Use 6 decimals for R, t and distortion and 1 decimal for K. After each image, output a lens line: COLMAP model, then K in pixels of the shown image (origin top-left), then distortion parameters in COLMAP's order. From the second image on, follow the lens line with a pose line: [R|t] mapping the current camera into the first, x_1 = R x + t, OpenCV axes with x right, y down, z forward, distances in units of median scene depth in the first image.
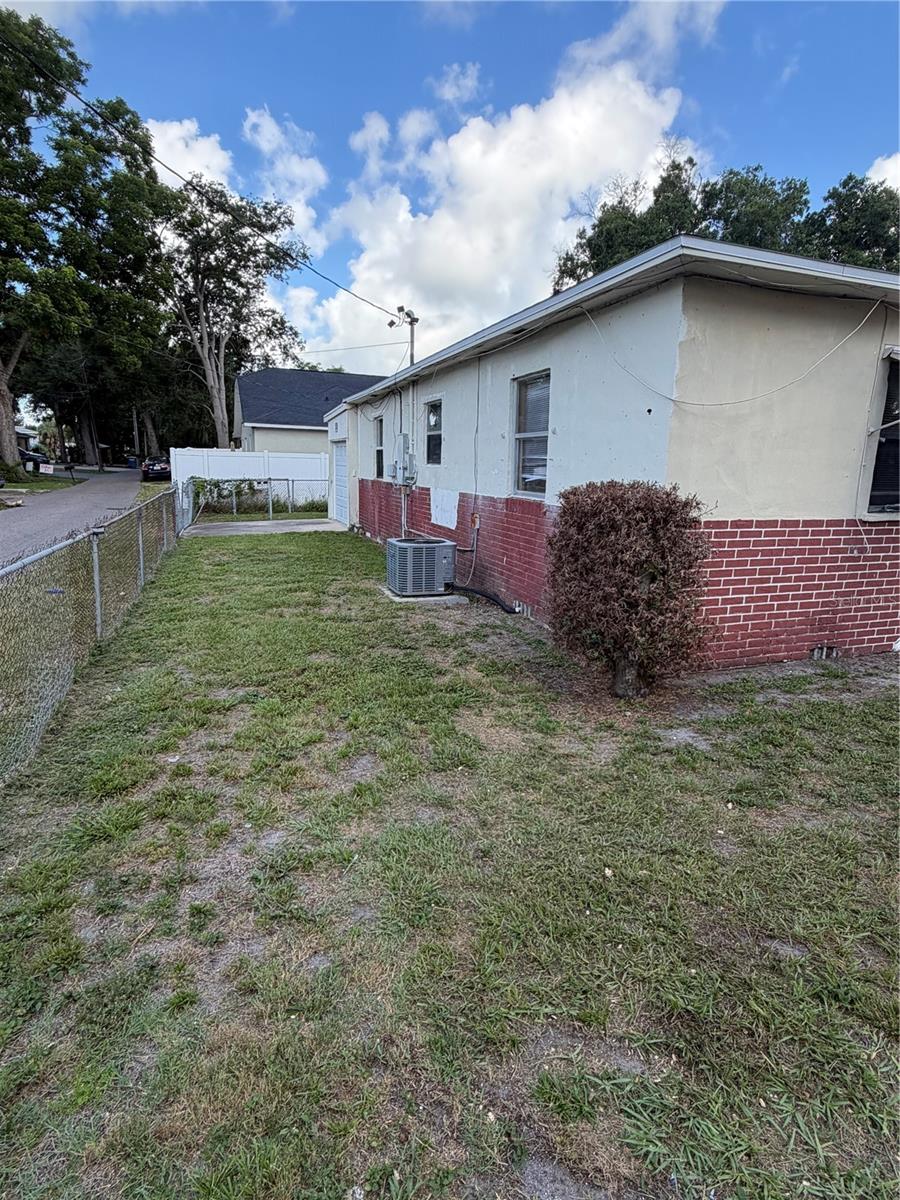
lens RADIAL K [[644.0, 0, 453.5], [0, 644.0, 598.3], [0, 0, 1]] dist [0.003539, -0.000525]
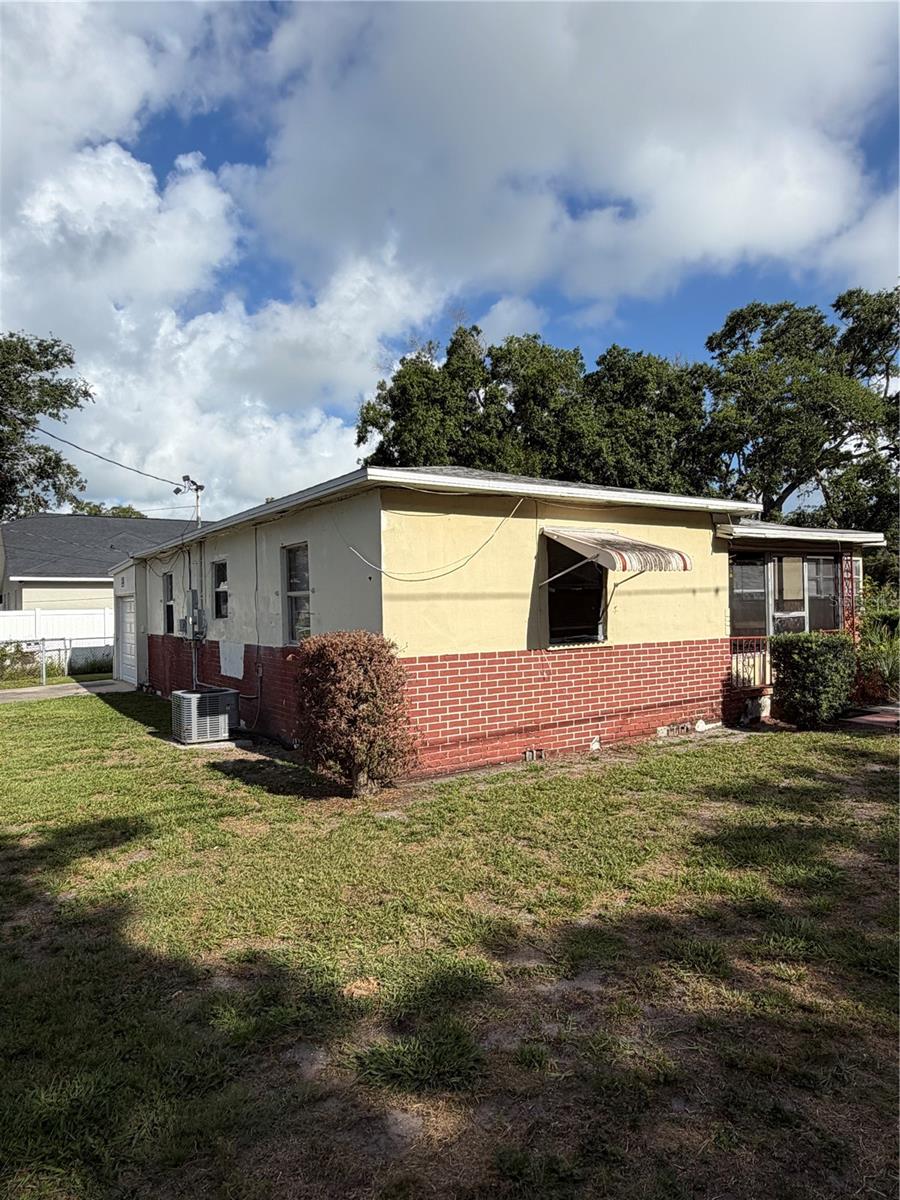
lens RADIAL K [[738.3, 0, 448.6], [0, 738.3, 598.2], [0, 0, 1]] dist [0.001032, -0.001004]
pose [[0.971006, -0.040093, 0.235669, 0.034857], [0.089546, 0.975062, -0.203067, 0.027121], [-0.221651, 0.218283, 0.950381, -0.172385]]
